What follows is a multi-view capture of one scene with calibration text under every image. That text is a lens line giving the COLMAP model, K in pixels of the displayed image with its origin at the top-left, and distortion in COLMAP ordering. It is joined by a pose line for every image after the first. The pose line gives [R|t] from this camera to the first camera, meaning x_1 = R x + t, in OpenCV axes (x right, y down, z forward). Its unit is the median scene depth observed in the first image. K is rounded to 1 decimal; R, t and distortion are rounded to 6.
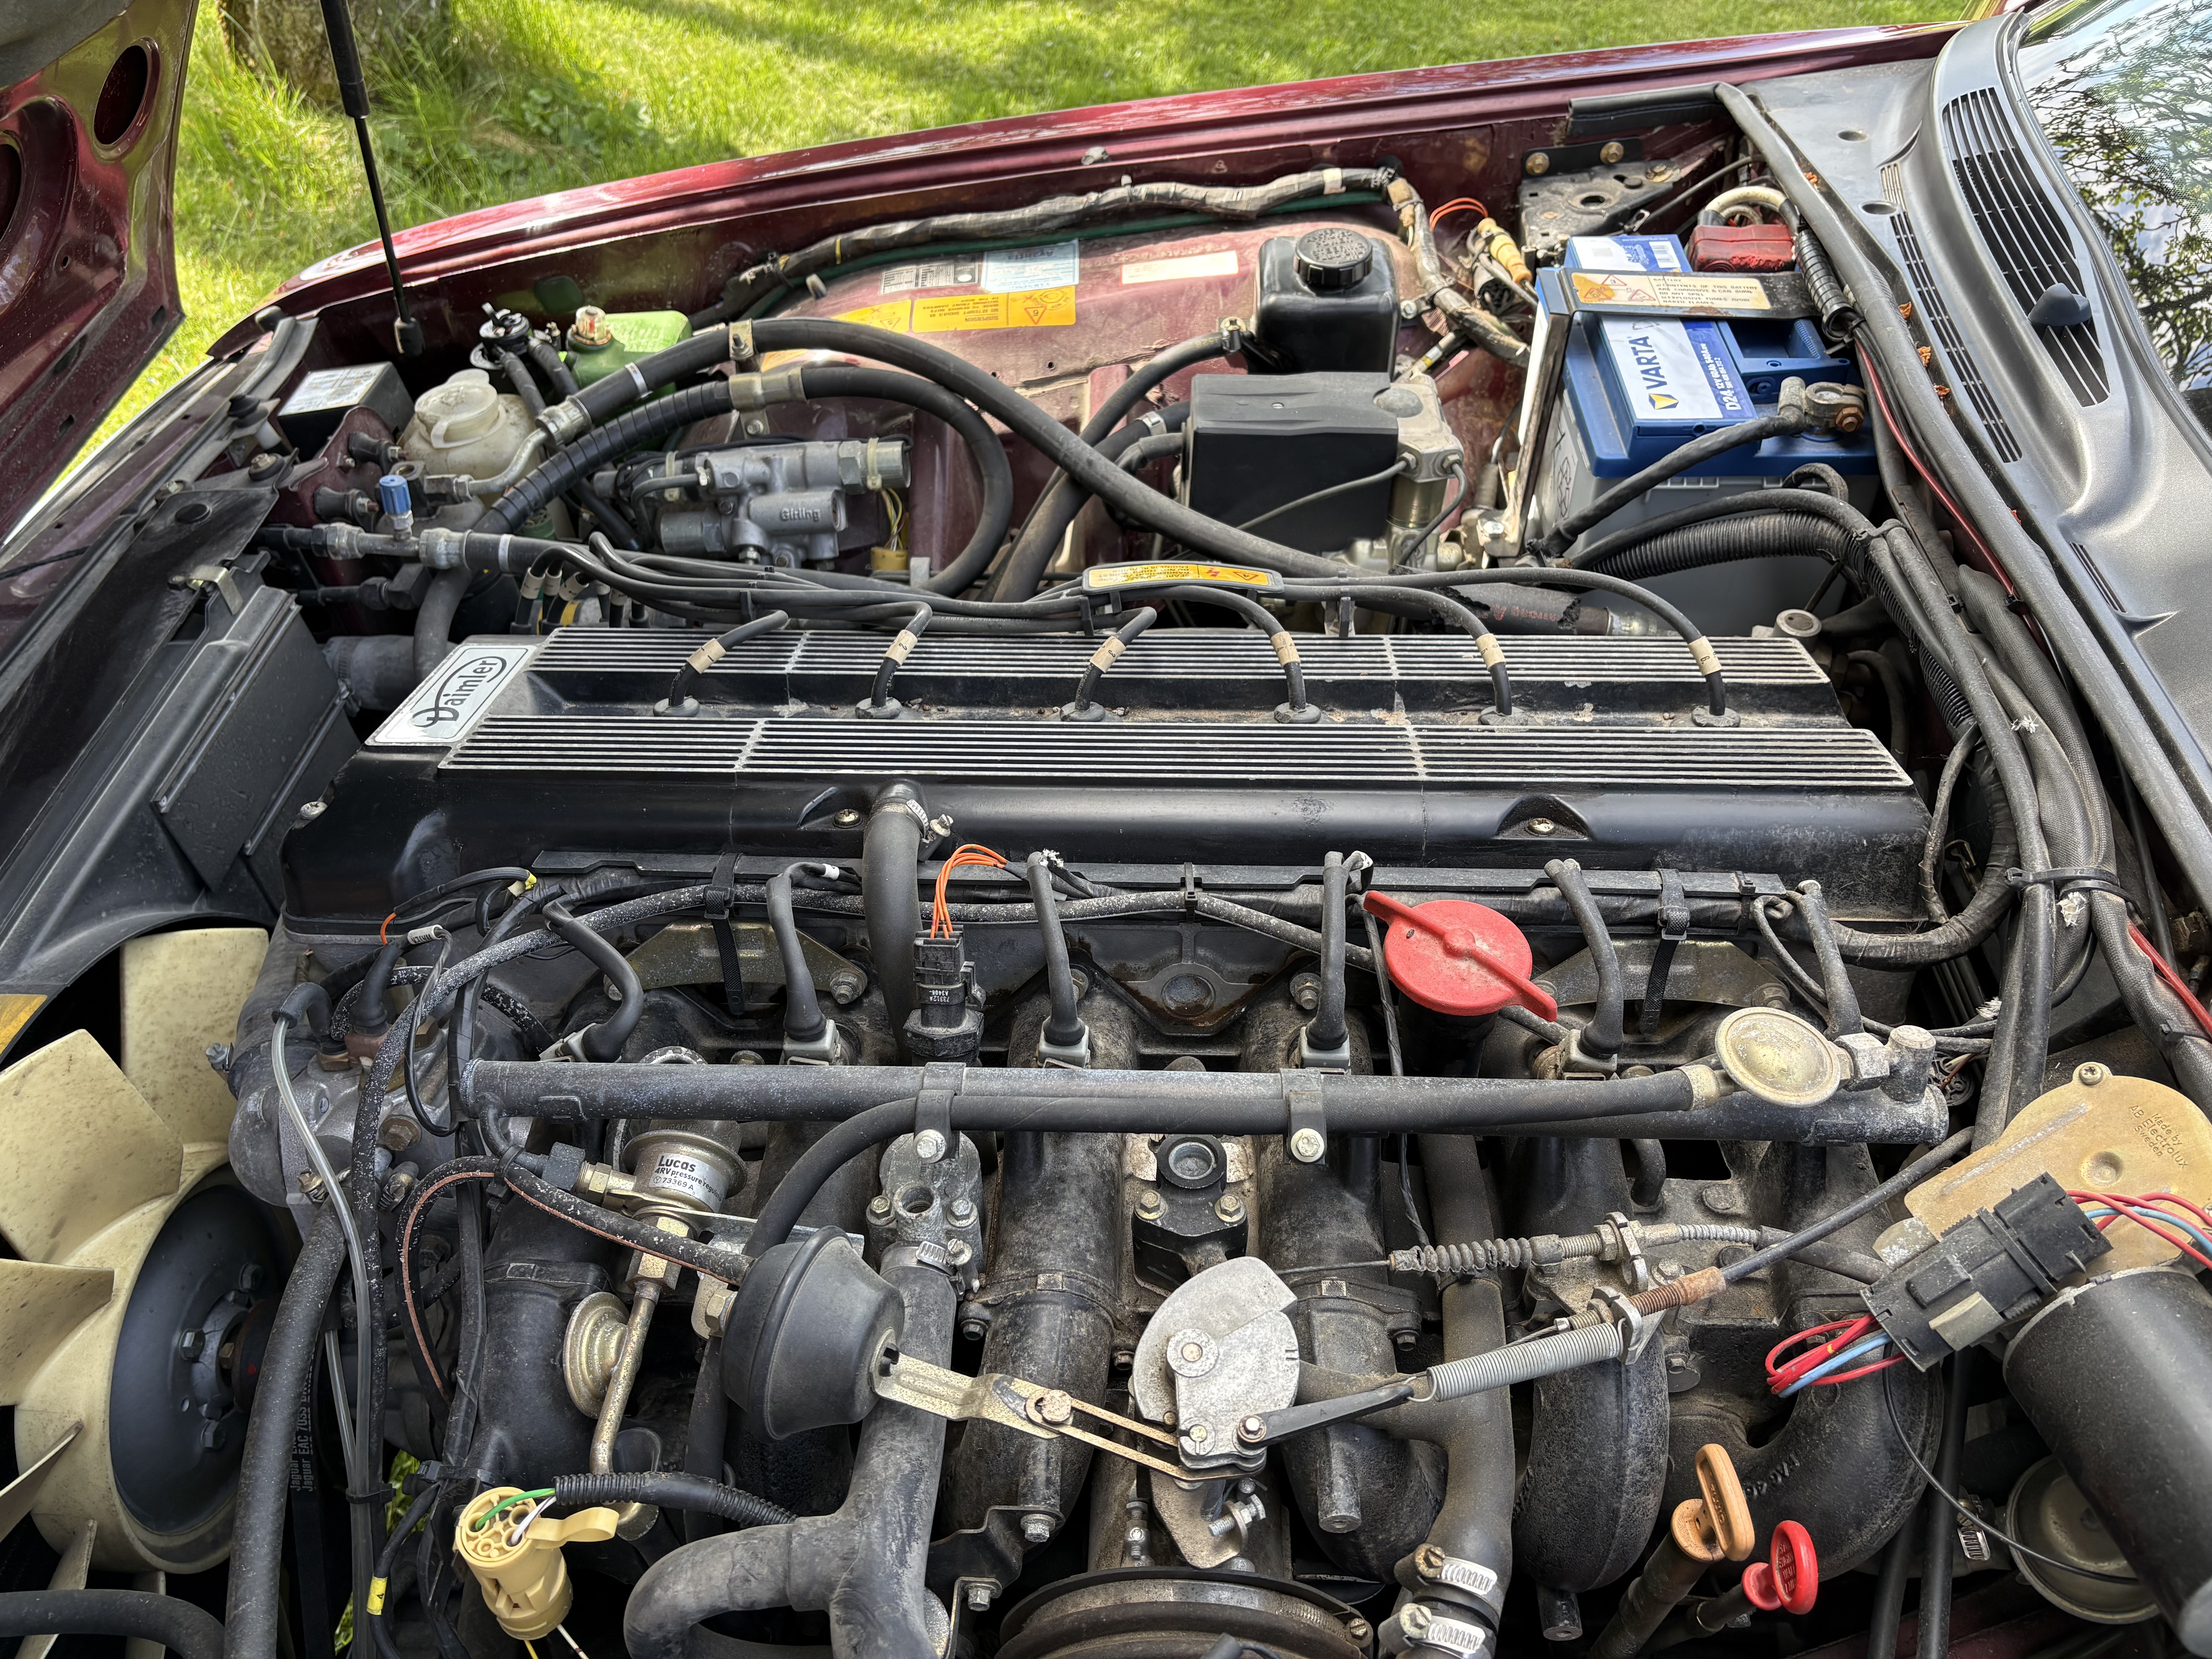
lens RADIAL K [[1677.3, 0, 1103.5], [0, 1677.3, 857.2], [0, 0, 1]] dist [0.024488, -0.006802]
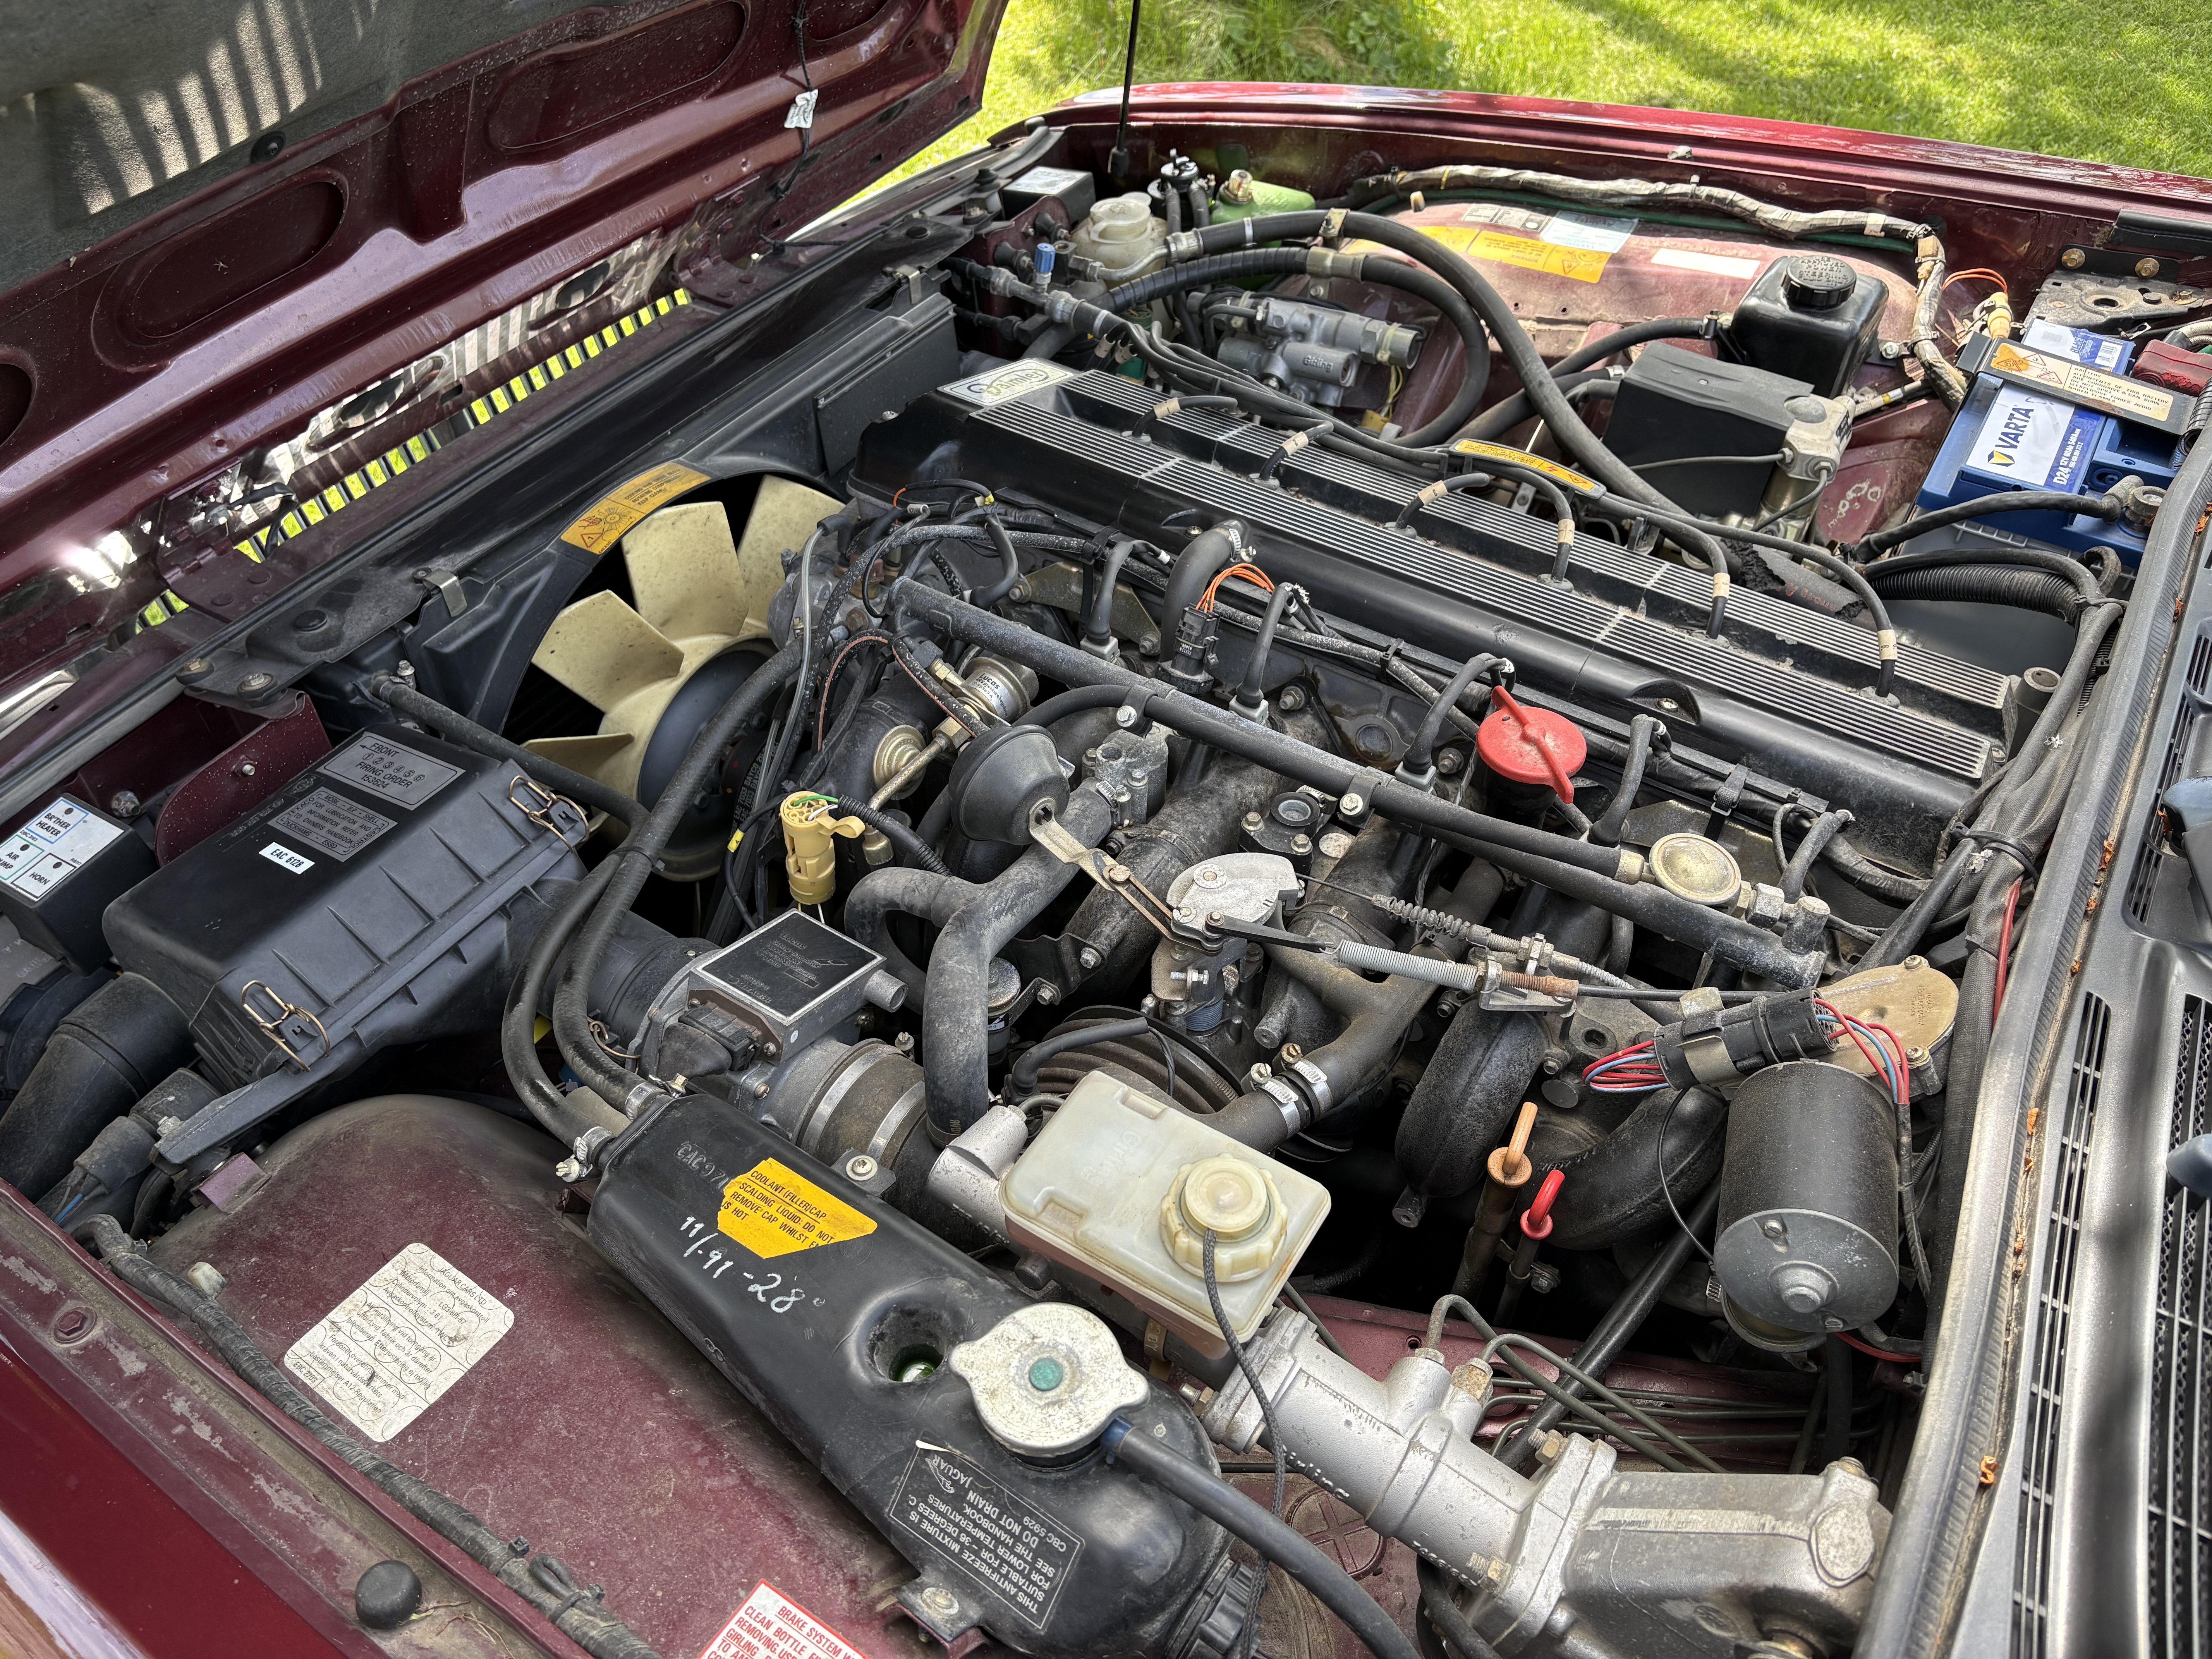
lens RADIAL K [[1573.5, 0, 1106.0], [0, 1573.5, 829.5], [0, 0, 1]] dist [0.044385, -0.042763]
pose [[0.872973, 0.377777, -0.308549, 0.183502], [-0.367457, 0.925347, 0.093322, 0.072104], [0.320770, 0.031910, 0.946619, -0.182701]]
